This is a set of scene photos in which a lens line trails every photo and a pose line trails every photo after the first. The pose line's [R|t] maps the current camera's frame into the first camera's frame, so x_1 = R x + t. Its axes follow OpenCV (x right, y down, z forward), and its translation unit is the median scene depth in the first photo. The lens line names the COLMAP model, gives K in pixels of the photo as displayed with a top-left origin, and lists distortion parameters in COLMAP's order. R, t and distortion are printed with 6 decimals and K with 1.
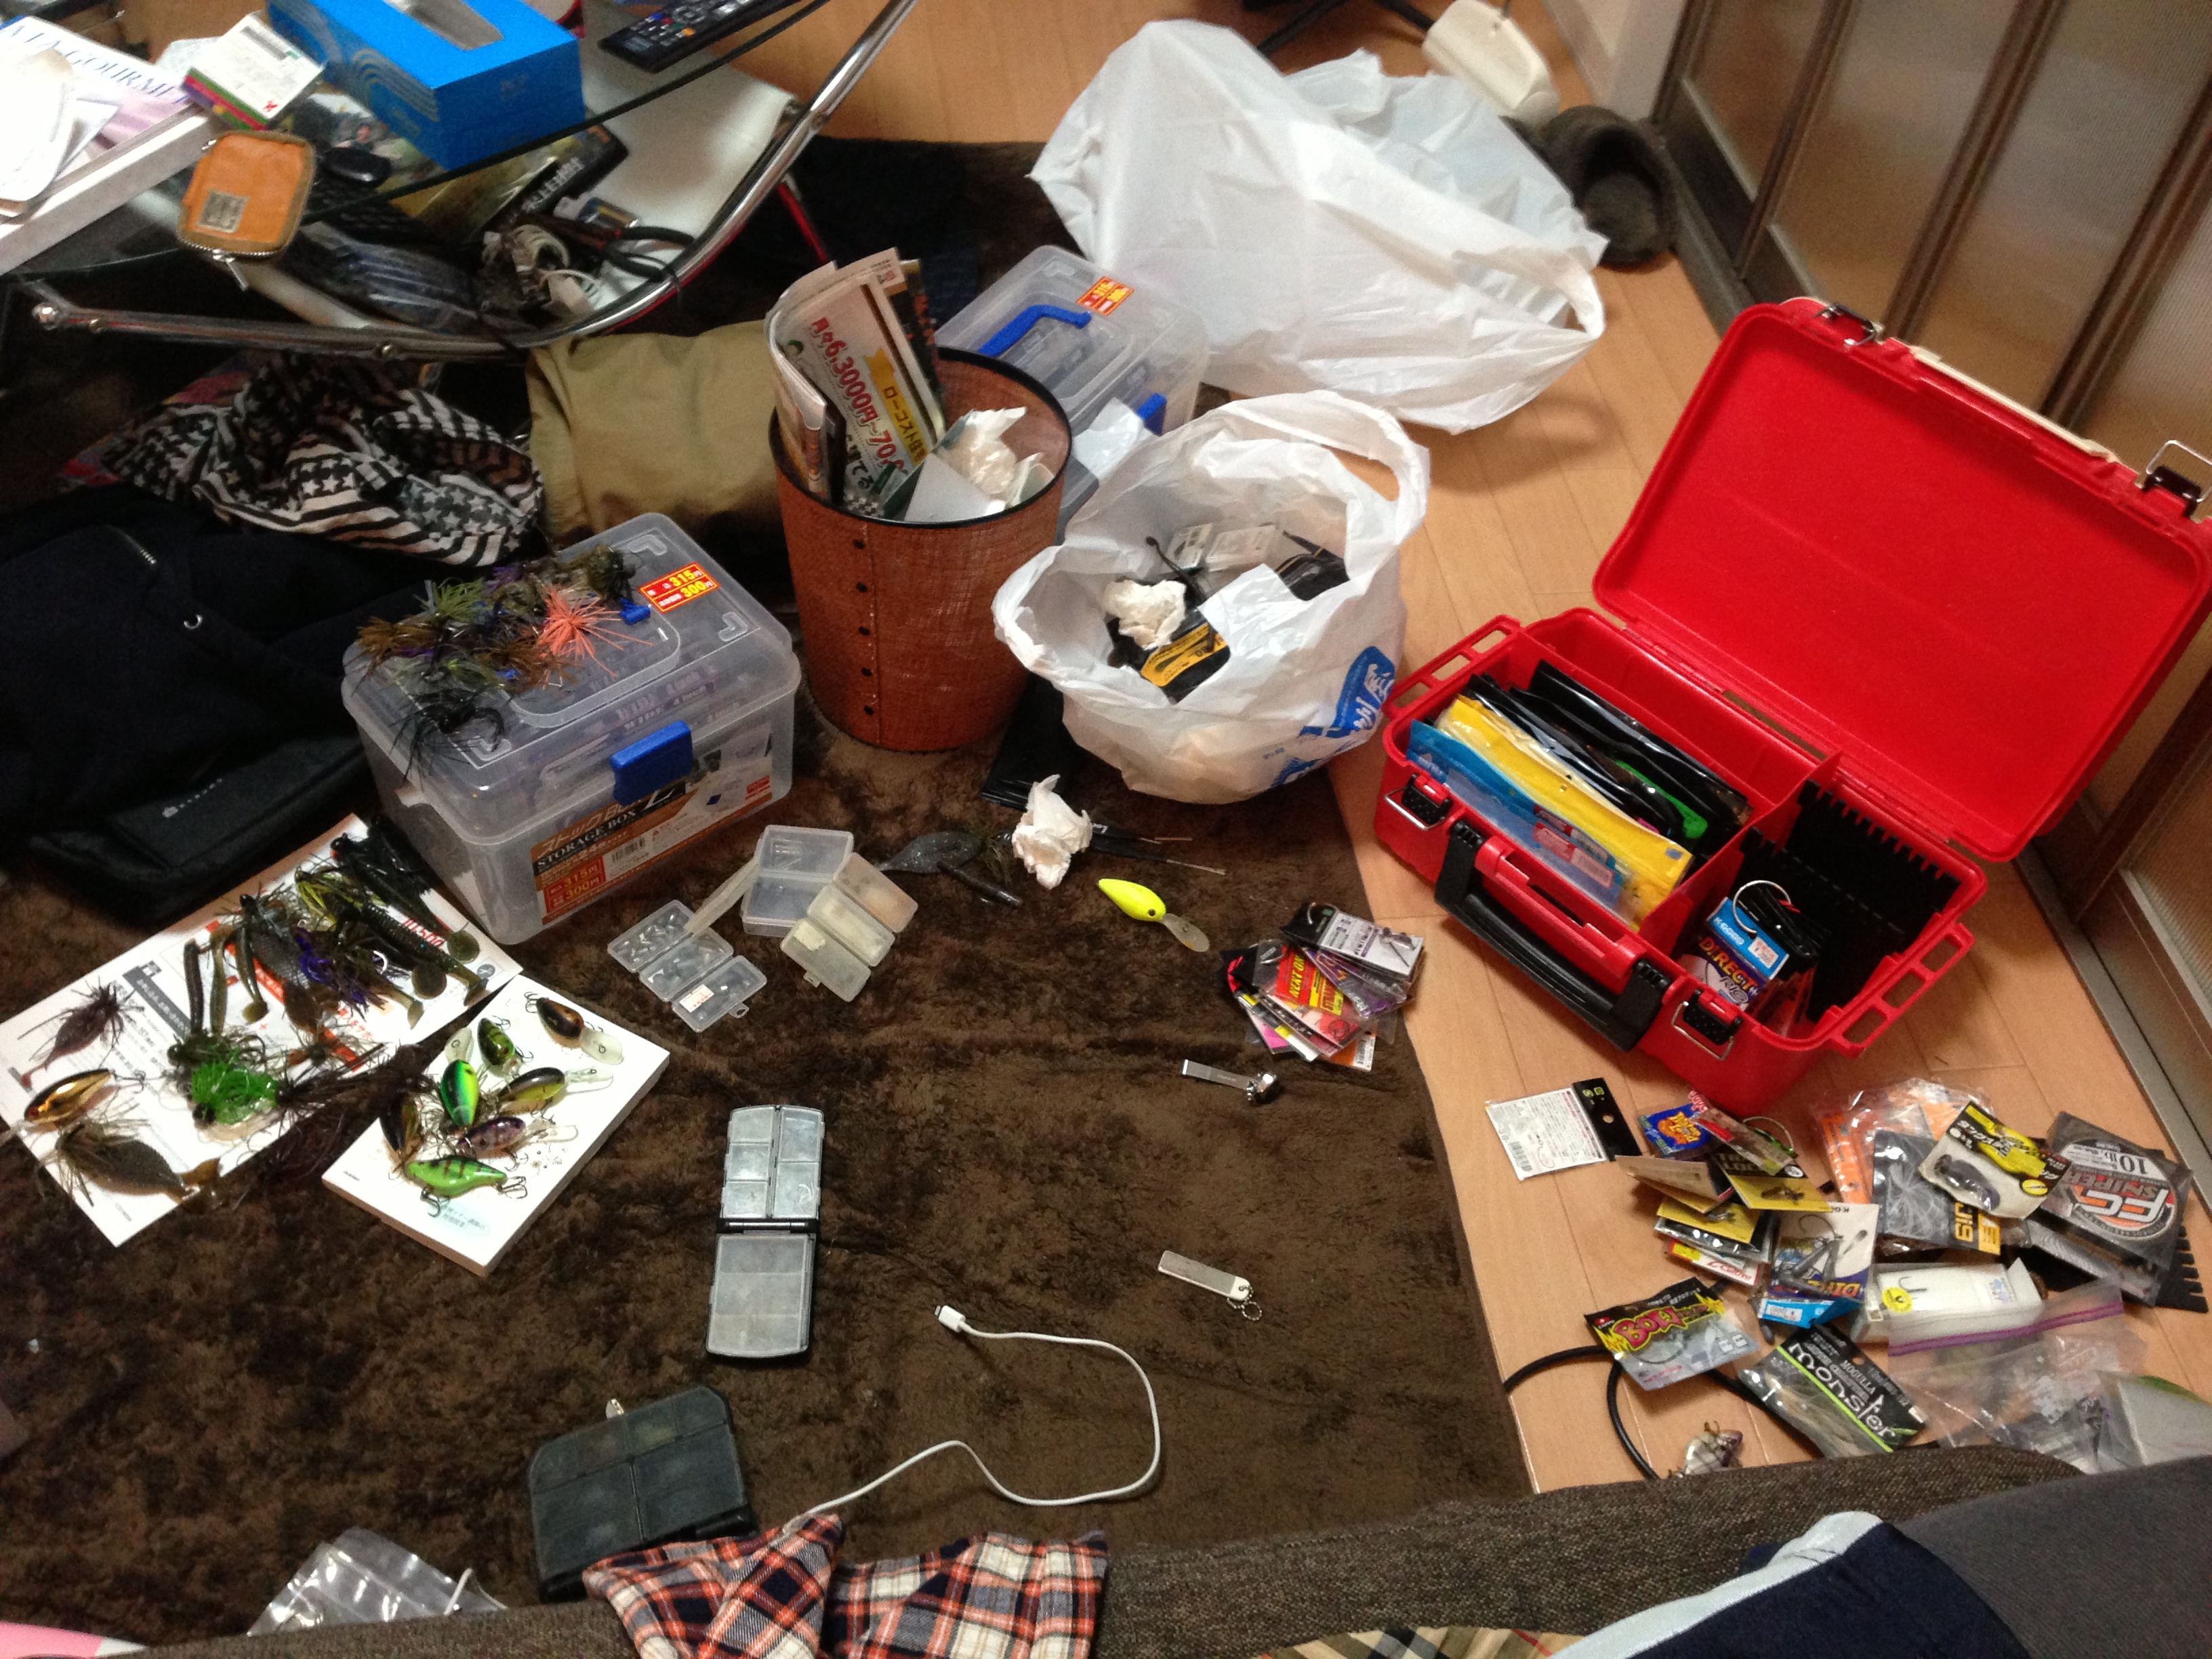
lens RADIAL K [[2090.1, 0, 1106.0], [0, 2090.1, 829.5], [0, 0, 1]] dist [0.110610, -0.289577]
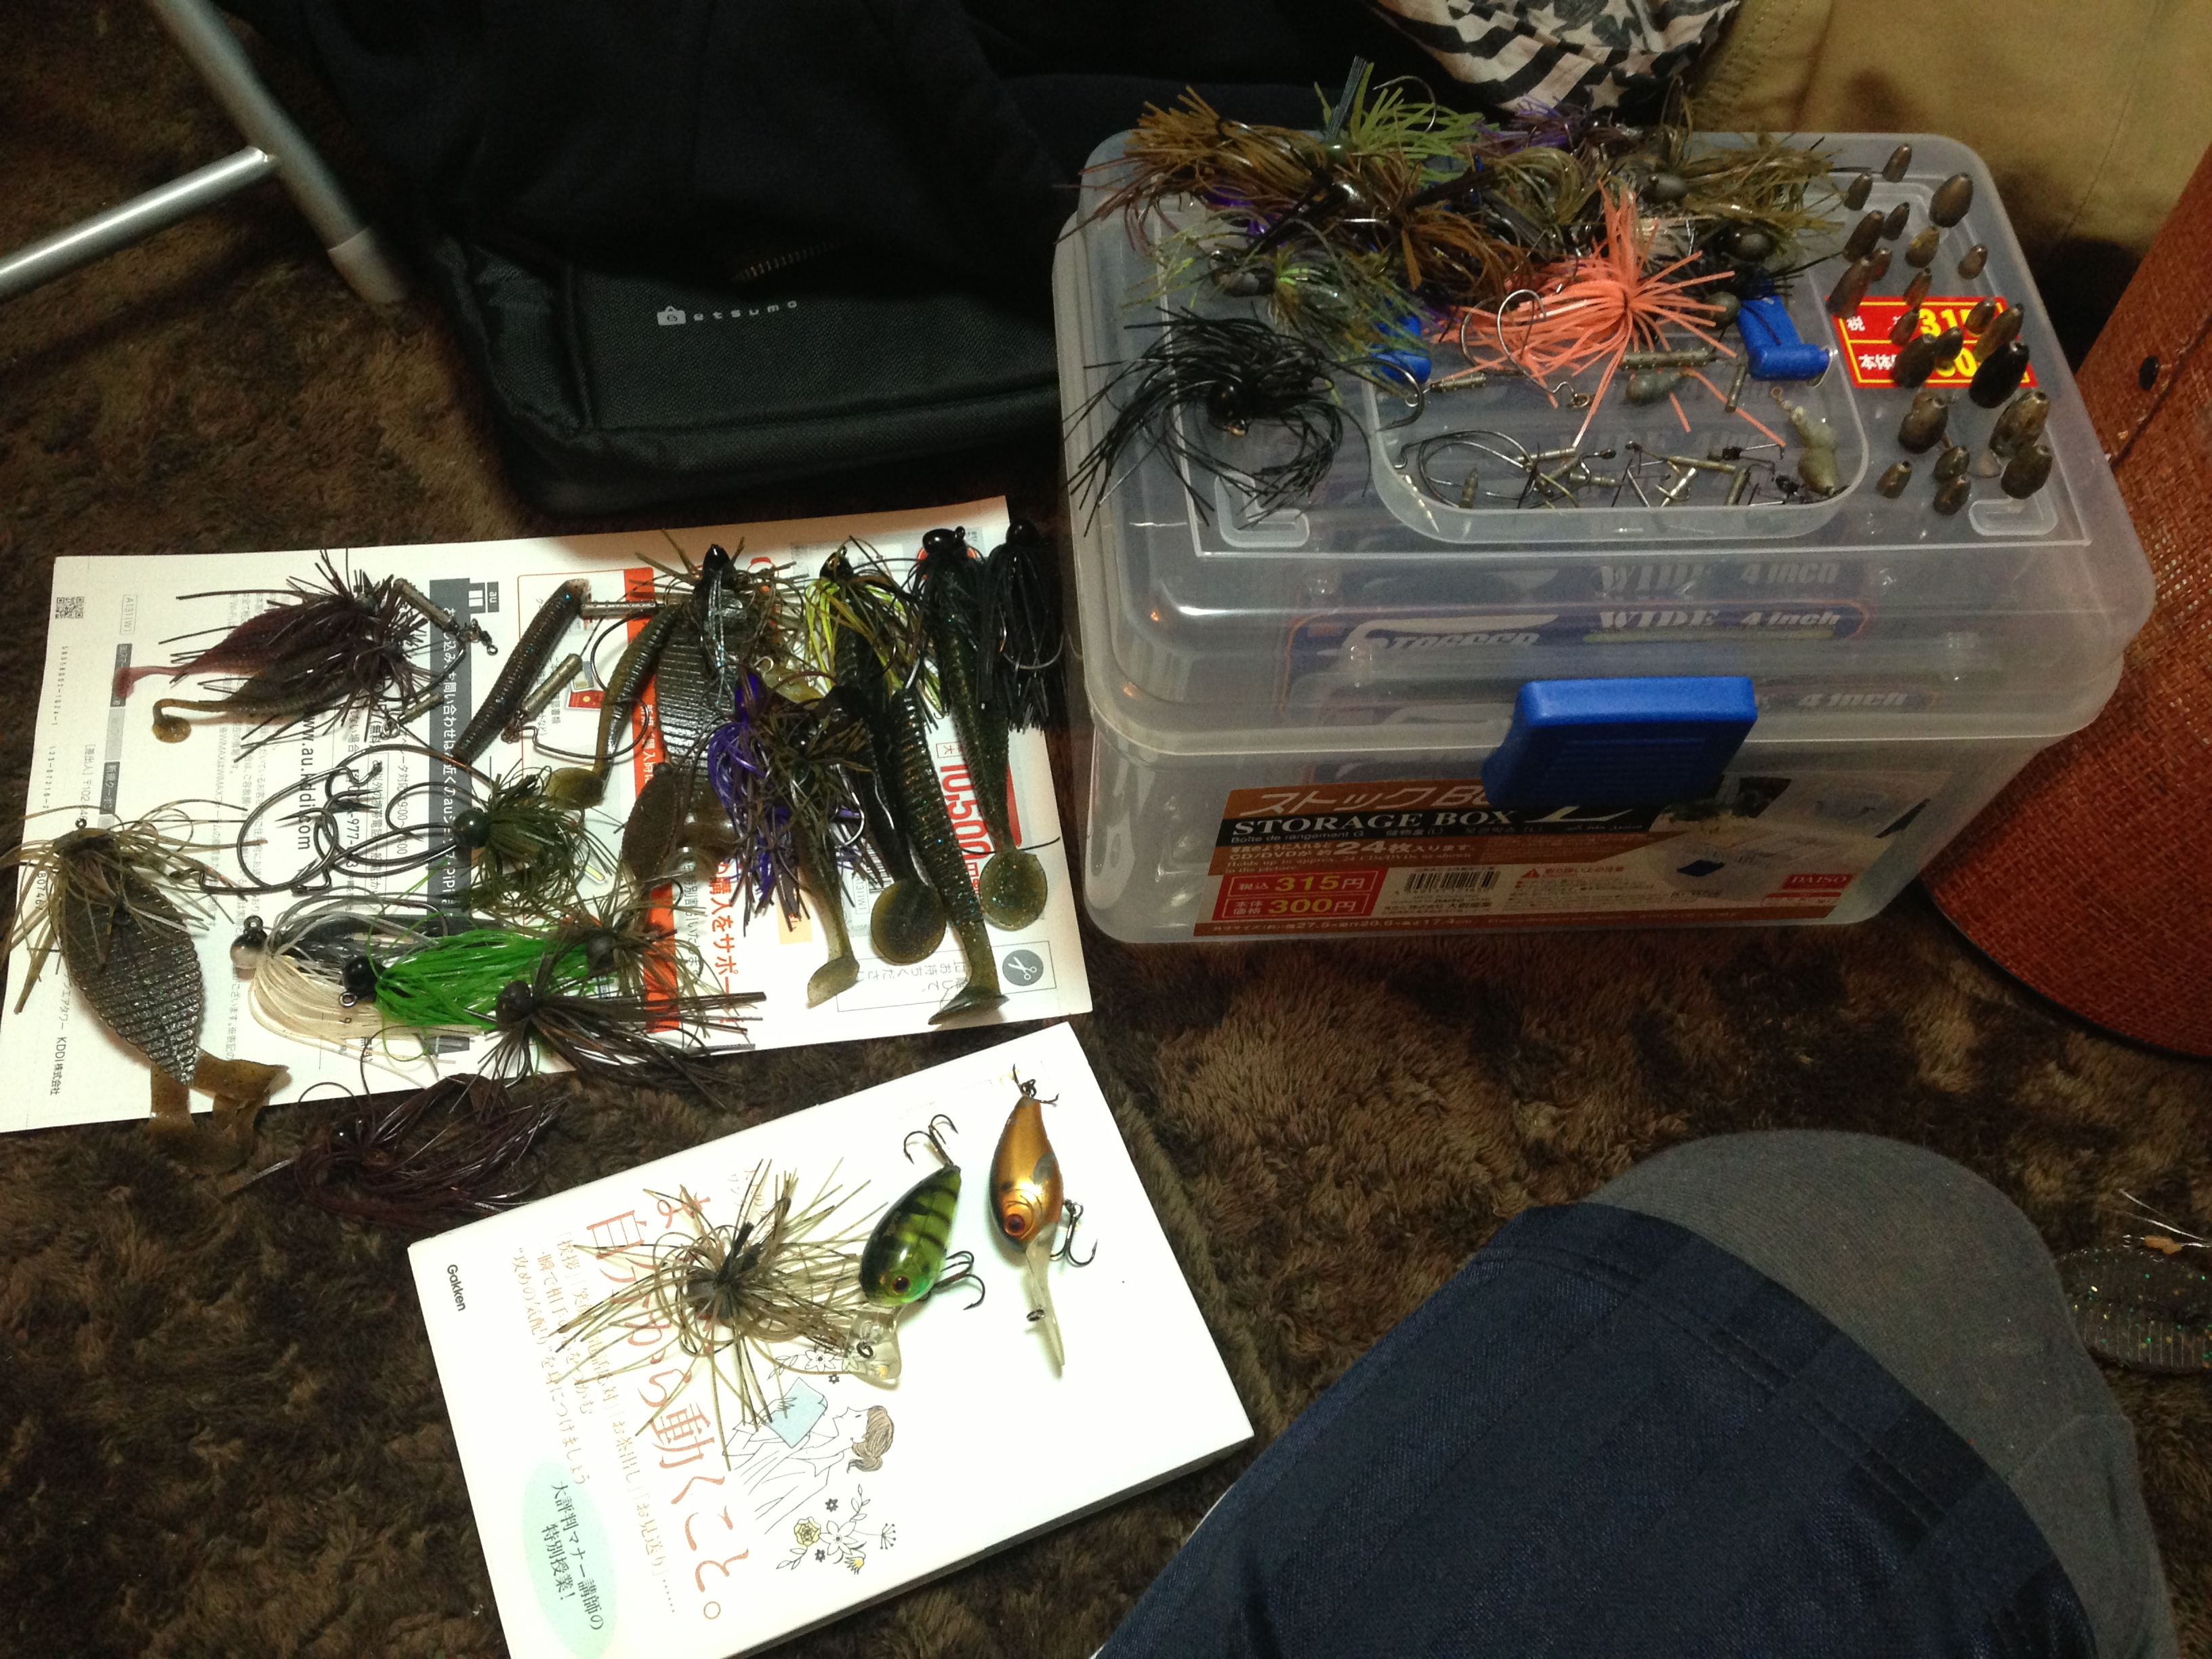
lens RADIAL K [[2090.1, 0, 1106.0], [0, 2090.1, 829.5], [0, 0, 1]] dist [0.110610, -0.289577]
pose [[0.781444, 0.511808, -0.356929, -0.140983], [-0.469505, 0.859060, 0.203913, -0.050908], [0.410988, 0.008233, 0.911604, 0.608056]]
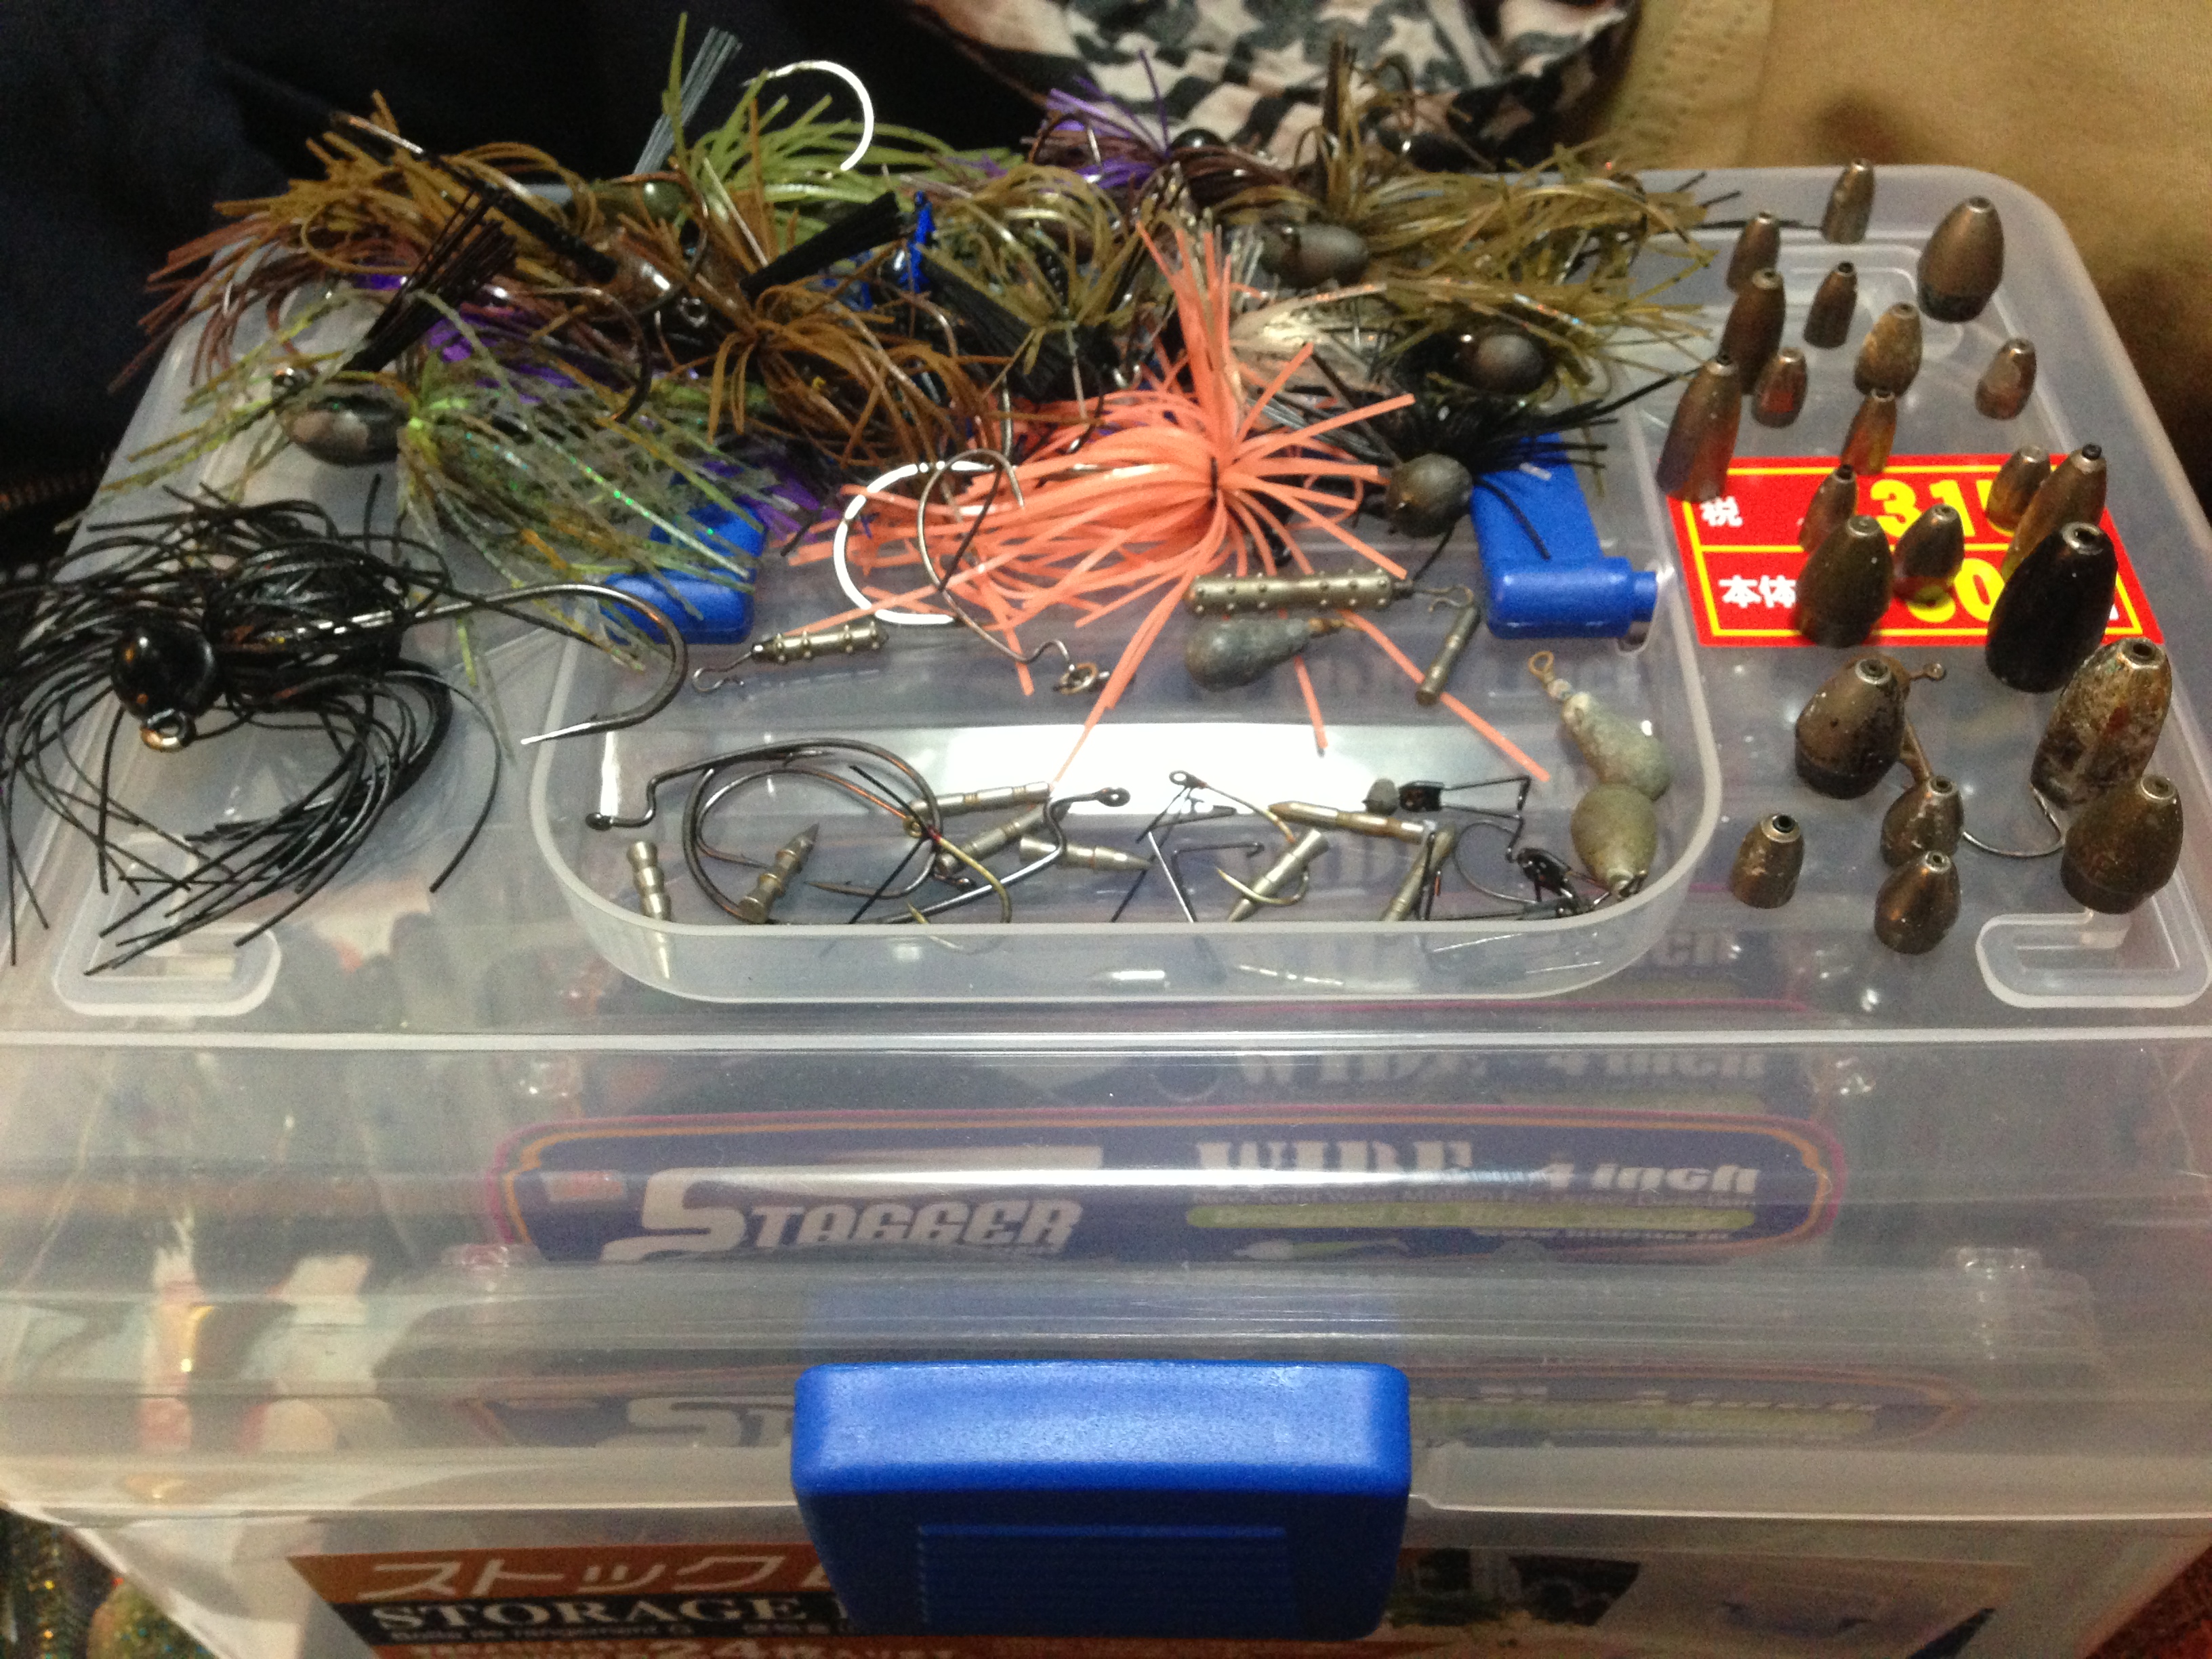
lens RADIAL K [[2136.6, 0, 1105.7], [0, 2136.6, 768.1], [0, 0, 1]] dist [0.003537, -0.010321]
pose [[0.710548, 0.430459, -0.556622, -0.149337], [-0.460704, 0.882521, 0.094385, -0.090430], [0.531859, 0.189373, 0.825387, 0.846883]]
